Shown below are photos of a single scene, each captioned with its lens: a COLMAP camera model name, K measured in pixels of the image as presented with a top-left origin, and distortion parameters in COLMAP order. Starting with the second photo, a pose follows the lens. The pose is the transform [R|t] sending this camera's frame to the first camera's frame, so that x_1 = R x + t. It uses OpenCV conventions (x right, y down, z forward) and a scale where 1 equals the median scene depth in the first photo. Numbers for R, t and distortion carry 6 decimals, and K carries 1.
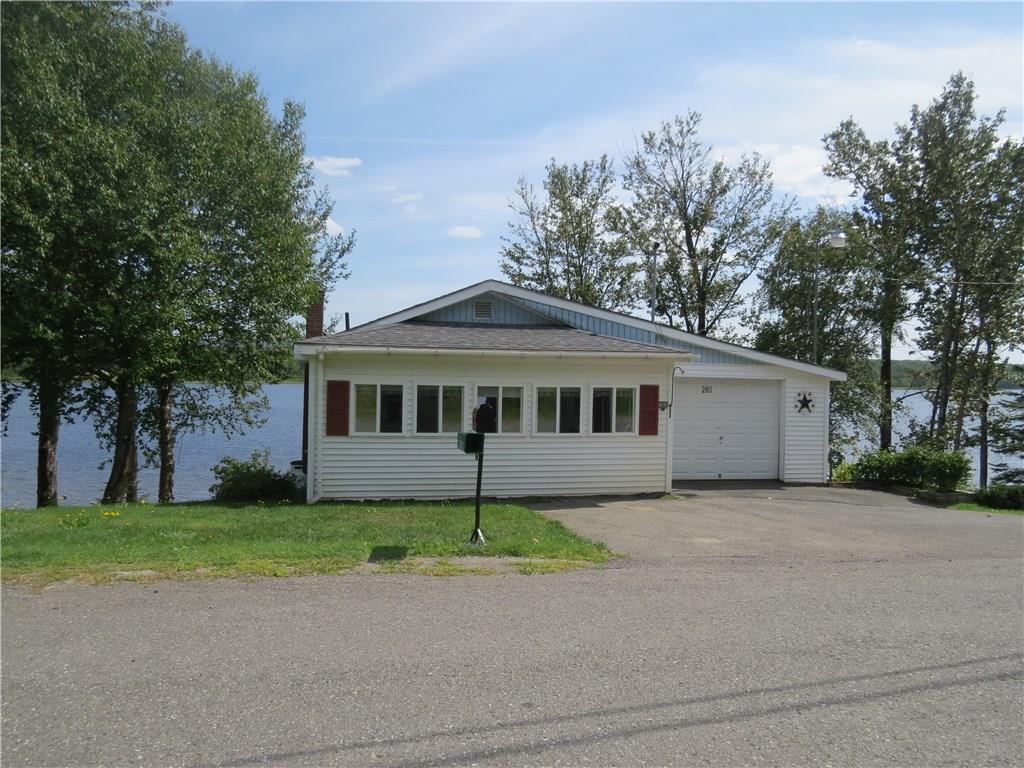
lens RADIAL K [[774.1, 0, 512.0], [0, 774.1, 384.0], [0, 0, 1]] dist [-0.004252, -0.000709]
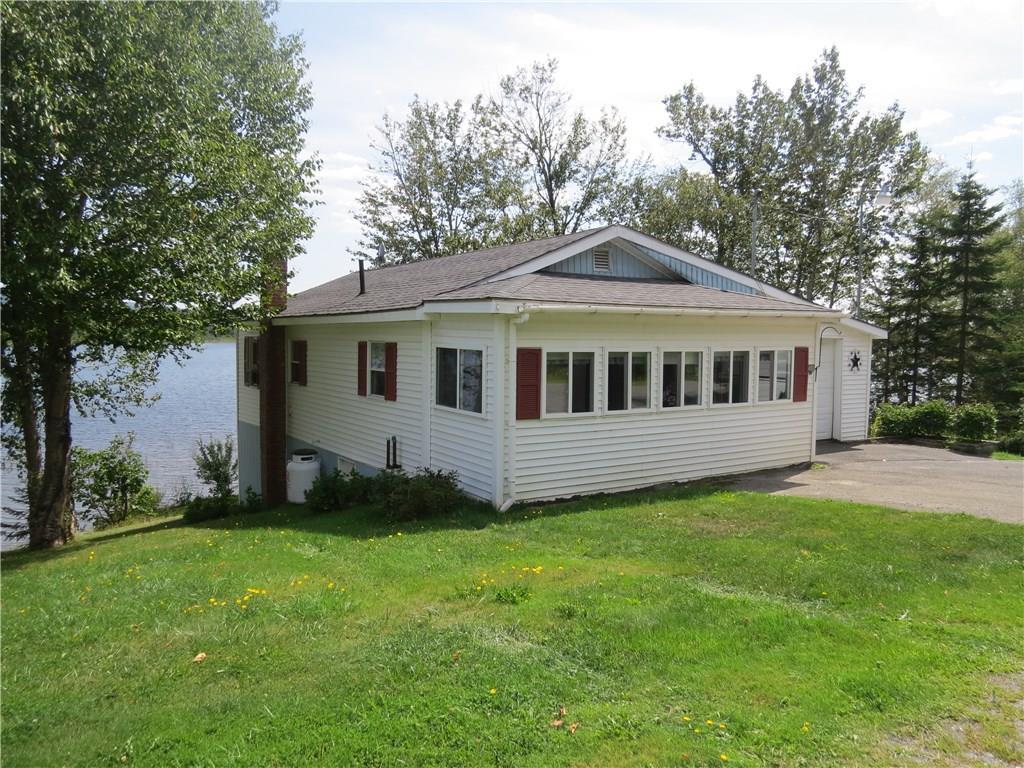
lens RADIAL K [[774.1, 0, 512.0], [0, 774.1, 384.0], [0, 0, 1]] dist [-0.004252, -0.000709]
pose [[0.939591, -0.031111, 0.340883, -0.418494], [0.011374, 0.998149, 0.059747, -0.012213], [-0.342111, -0.052261, 0.938205, 0.235844]]
